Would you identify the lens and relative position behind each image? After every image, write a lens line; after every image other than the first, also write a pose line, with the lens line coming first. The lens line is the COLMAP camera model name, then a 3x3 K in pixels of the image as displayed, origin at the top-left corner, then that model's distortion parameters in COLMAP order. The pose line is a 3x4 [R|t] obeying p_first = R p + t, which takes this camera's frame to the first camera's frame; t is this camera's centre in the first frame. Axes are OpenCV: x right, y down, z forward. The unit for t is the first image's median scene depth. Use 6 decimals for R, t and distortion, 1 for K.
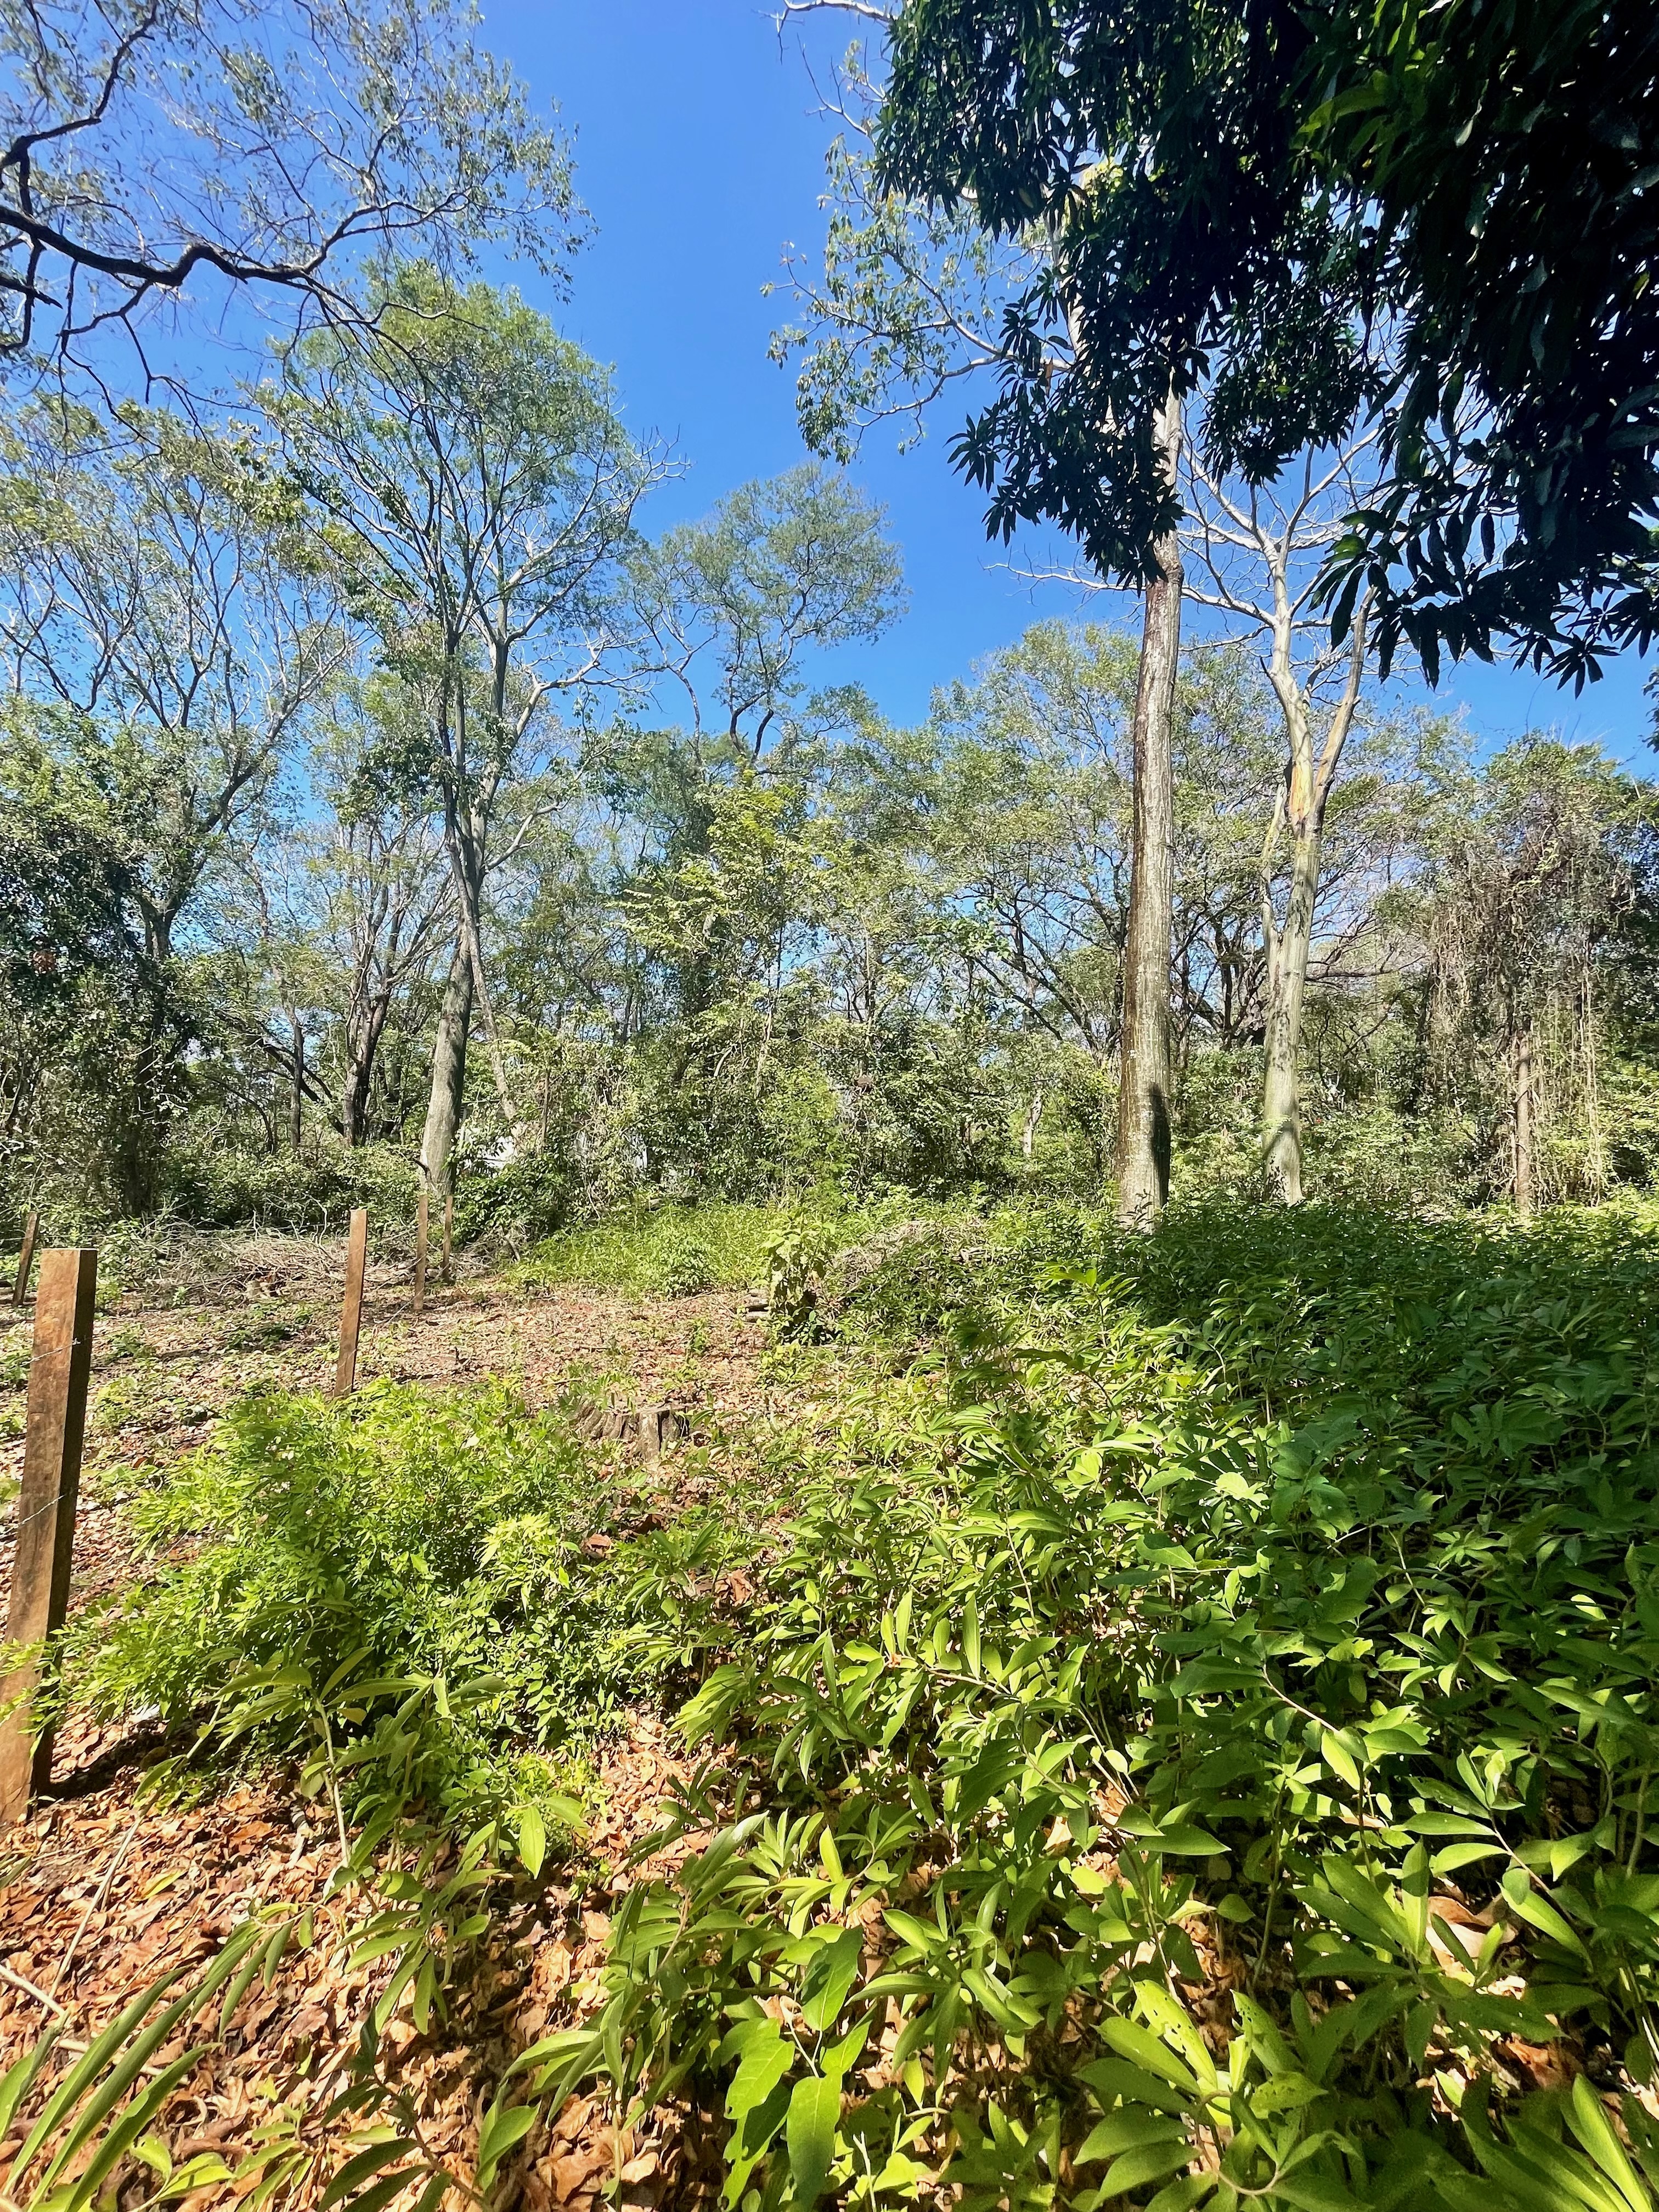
lens RADIAL K [[891.8, 0, 831.4], [0, 891.8, 1108.0], [0, 0, 1]] dist [-0.003566, 0.000425]
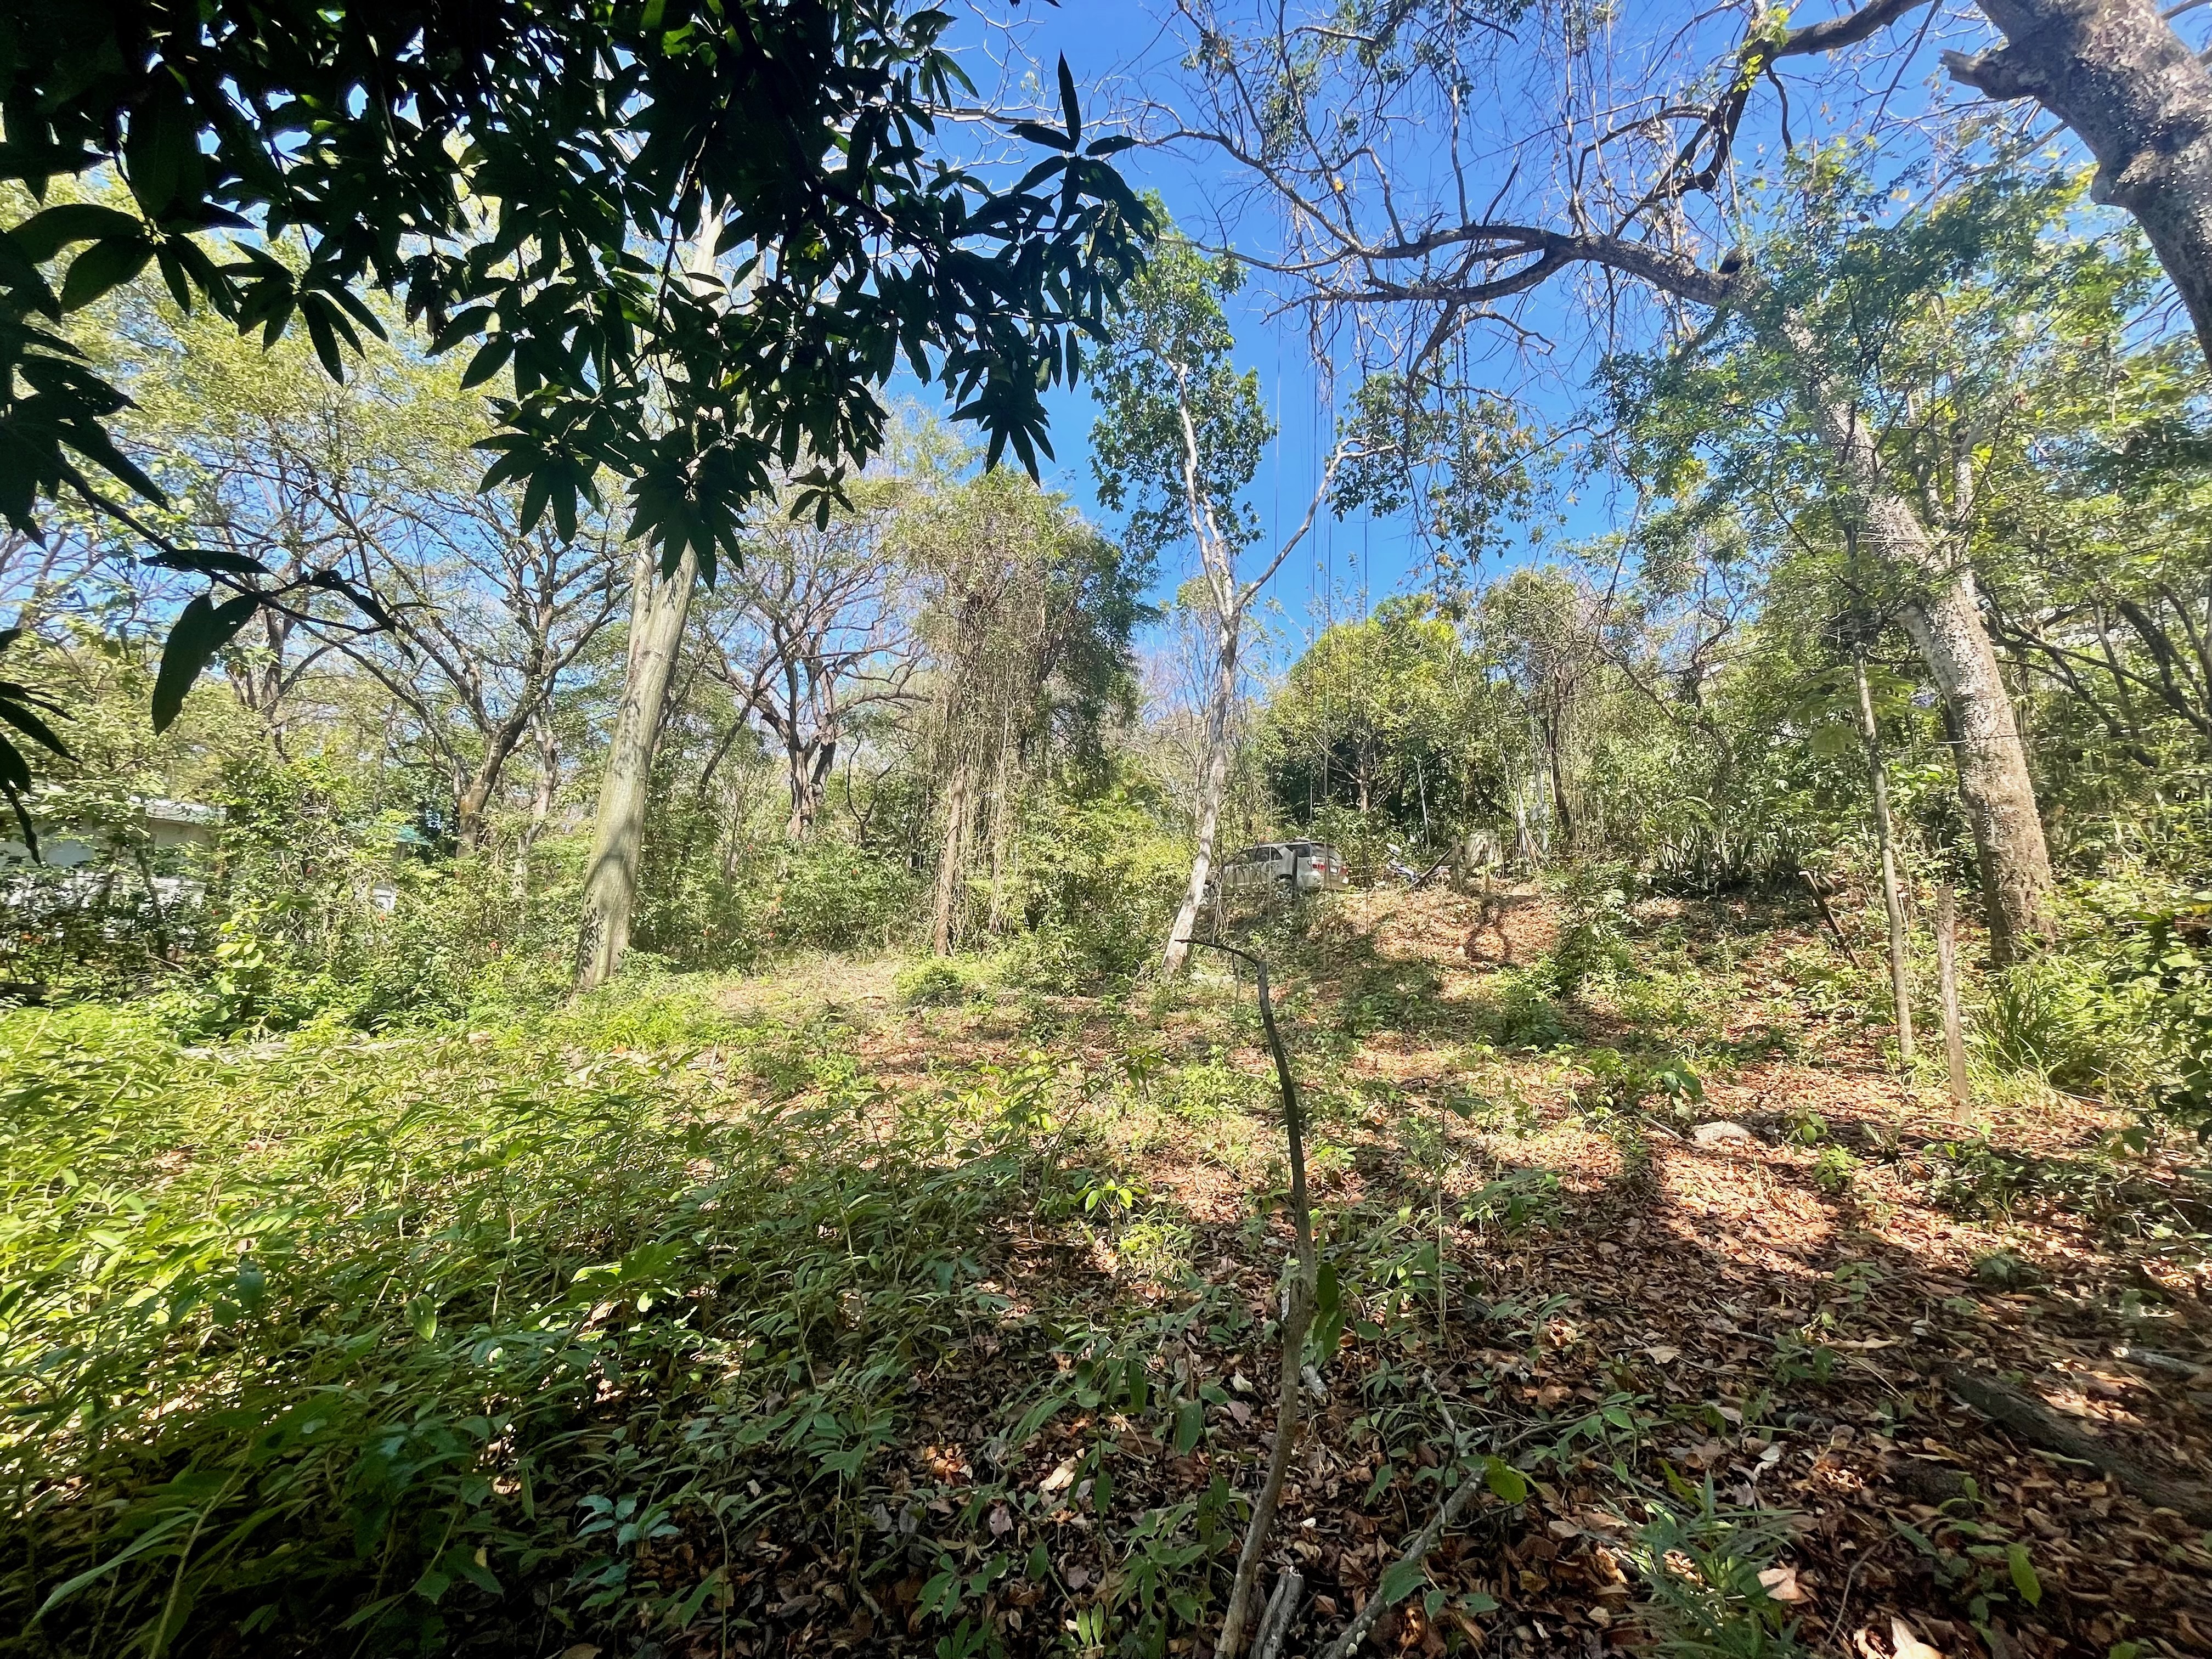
lens RADIAL K [[891.8, 0, 1107.3], [0, 891.8, 829.3], [0, 0, 1]] dist [-0.003566, 0.000425]
pose [[0.825245, 0.057560, 0.561834, 0.821839], [-0.062176, 0.998005, -0.010919, -0.033240], [-0.561341, -0.025922, 0.827178, 0.288037]]
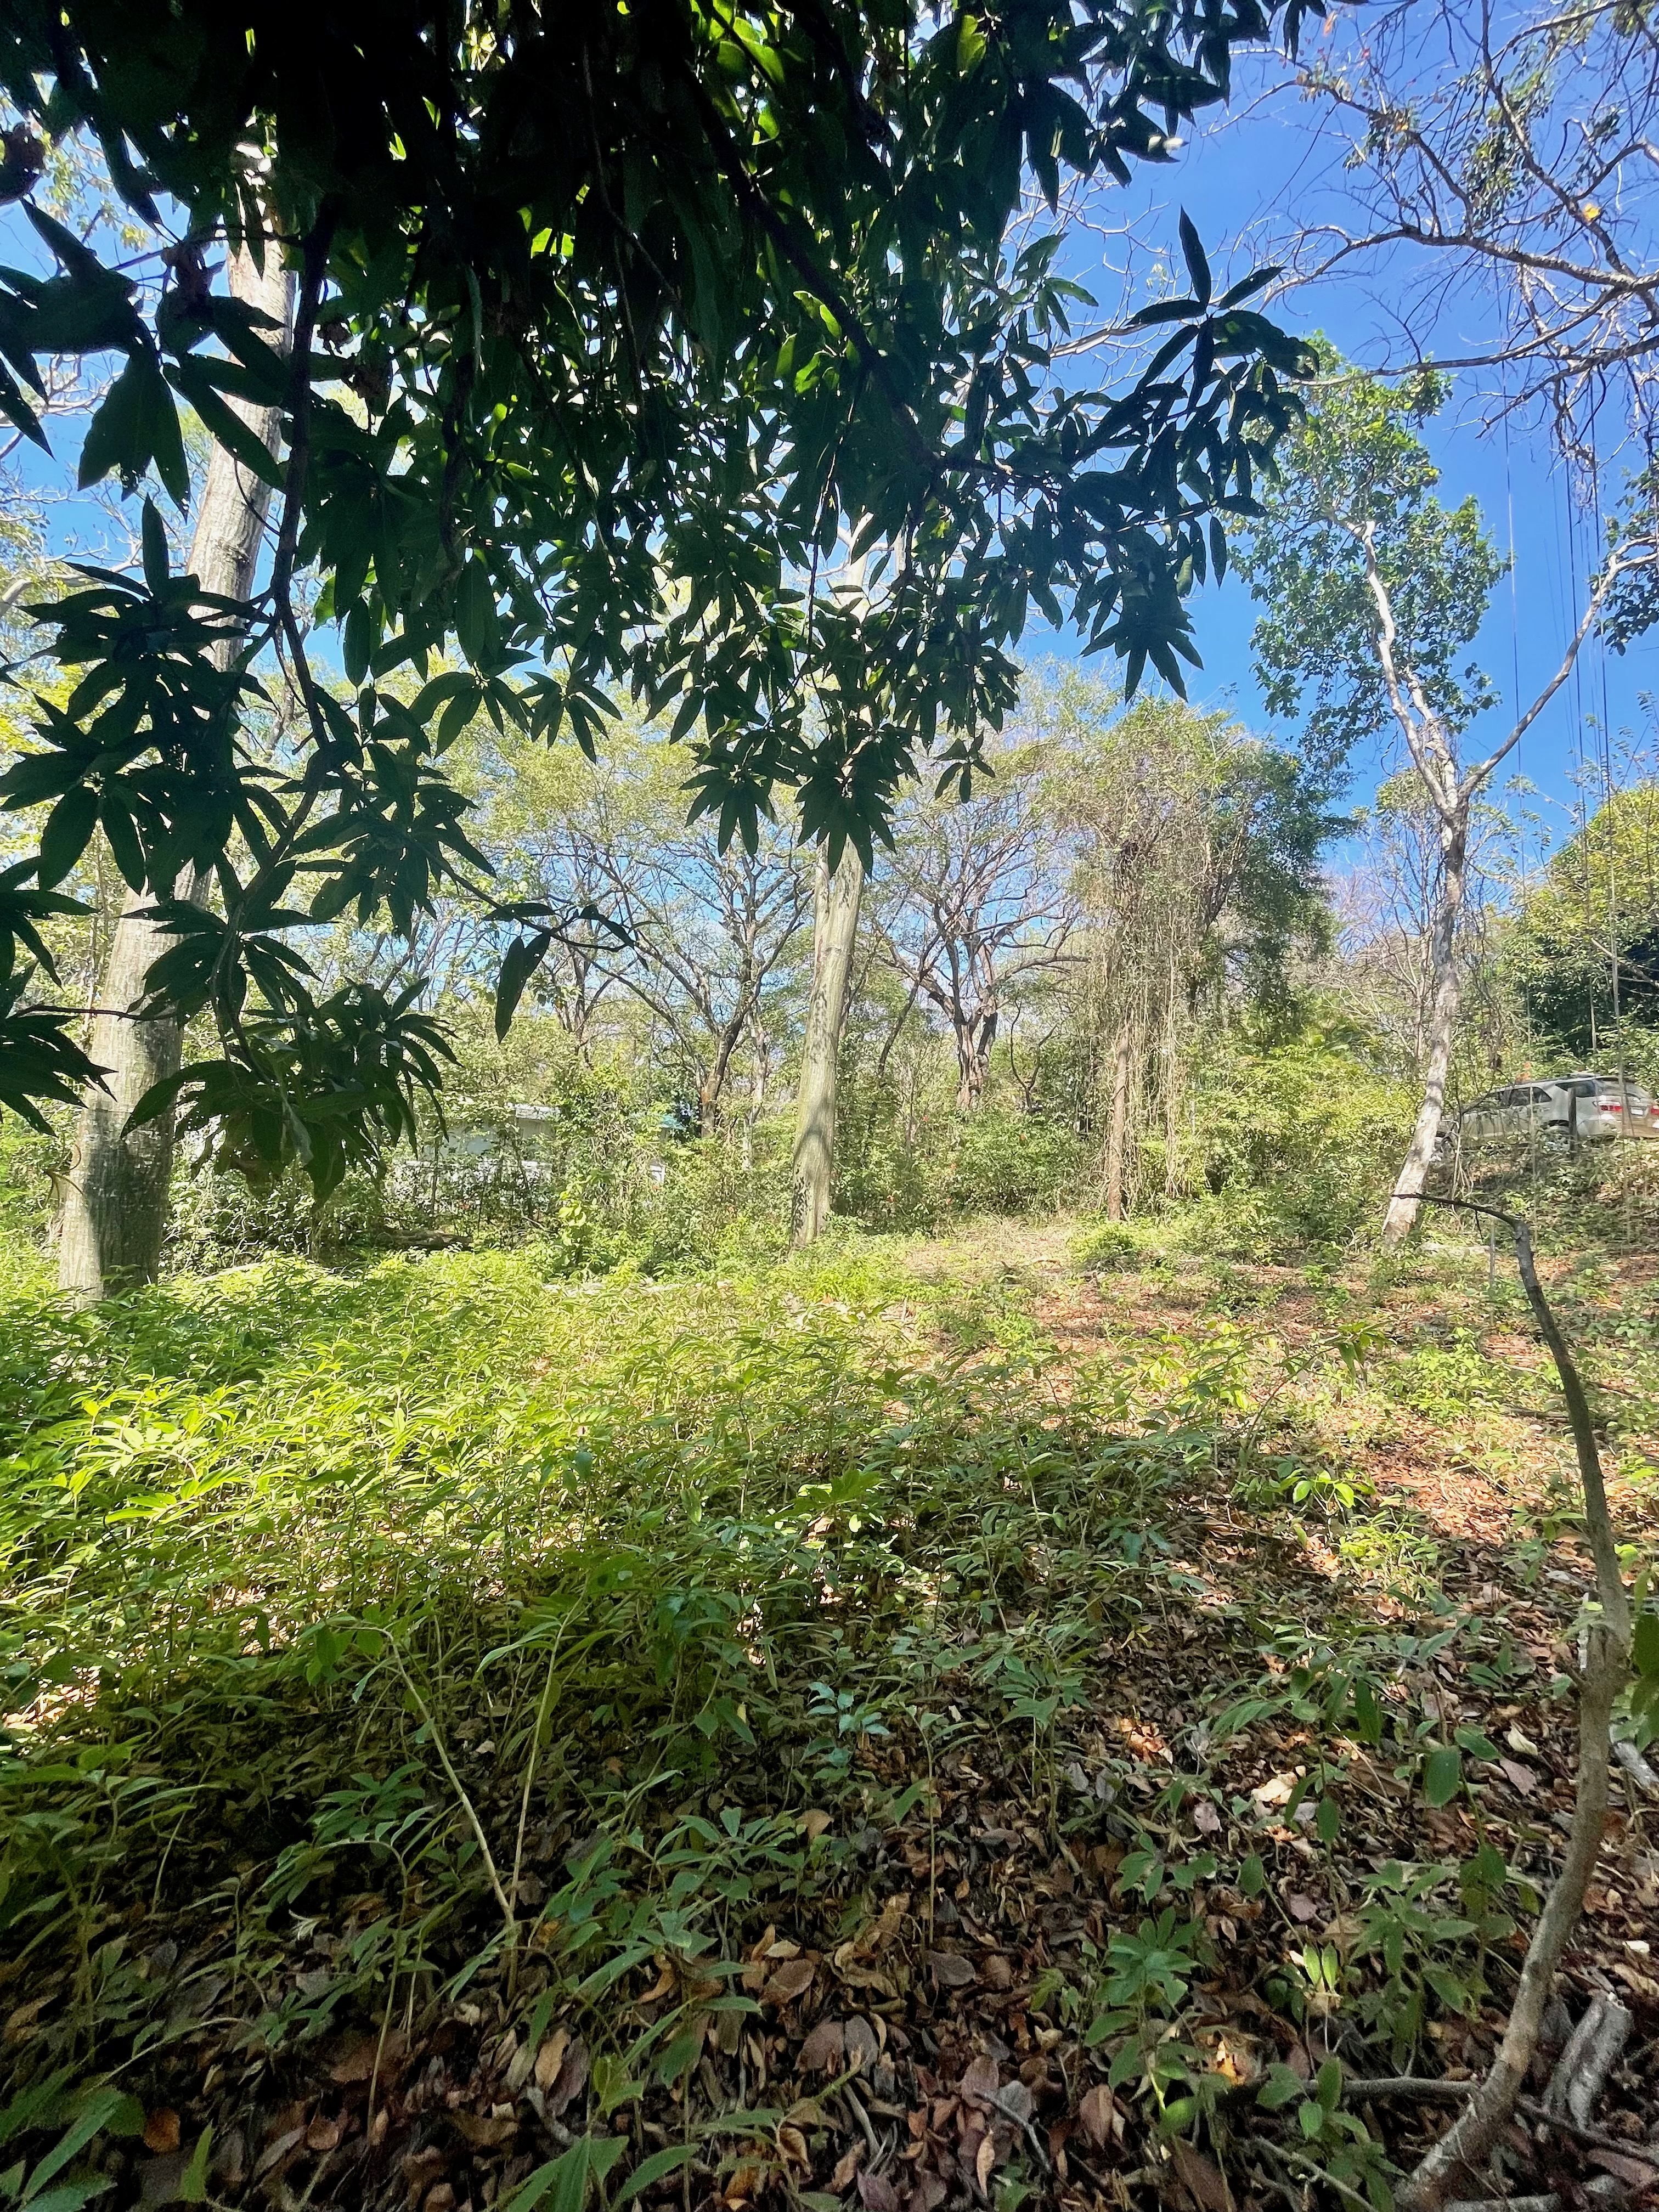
lens RADIAL K [[891.8, 0, 831.9], [0, 891.8, 1109.1], [0, 0, 1]] dist [-0.003566, 0.000425]
pose [[0.993781, -0.002174, 0.111328, 0.825029], [-0.000083, 0.999795, 0.020264, -0.030745], [-0.111349, -0.020147, 0.993577, 0.289769]]
